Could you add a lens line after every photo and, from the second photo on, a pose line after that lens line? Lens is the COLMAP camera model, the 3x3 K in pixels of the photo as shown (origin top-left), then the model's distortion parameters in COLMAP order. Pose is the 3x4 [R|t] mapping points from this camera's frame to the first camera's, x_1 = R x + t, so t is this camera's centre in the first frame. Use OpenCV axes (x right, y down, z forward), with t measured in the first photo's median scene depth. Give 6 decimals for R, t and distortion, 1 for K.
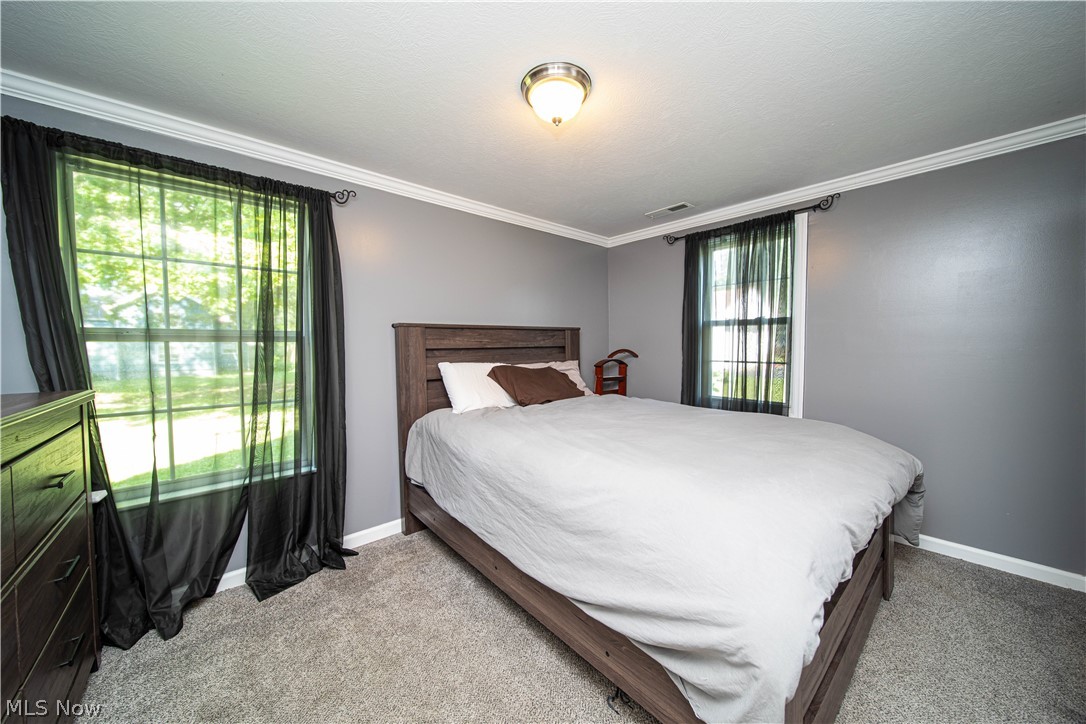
lens RADIAL K [[380.2, 0, 545.2], [0, 380.2, 358.6], [0, 0, 1]] dist [-0.000447, -0.000304]
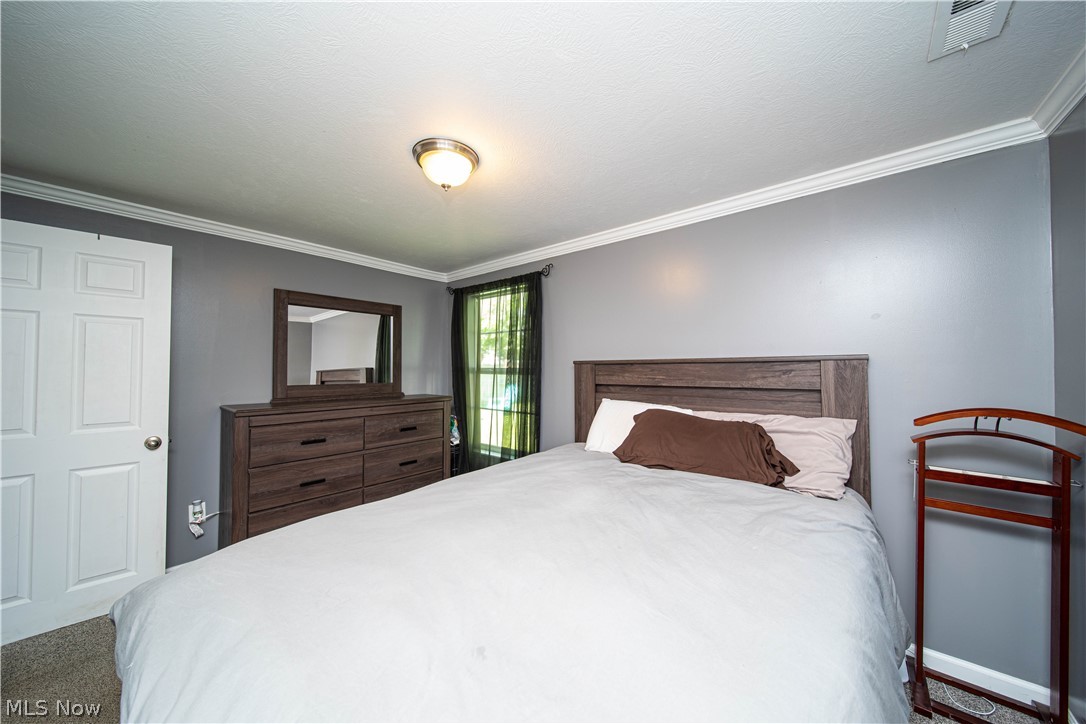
lens RADIAL K [[380.2, 0, 545.2], [0, 380.2, 358.6], [0, 0, 1]] dist [-0.000447, -0.000304]
pose [[0.151040, -0.013544, -0.988435, 0.726479], [-0.035483, 0.999187, -0.019114, -0.072752], [0.987891, 0.037960, 0.150437, 0.711071]]
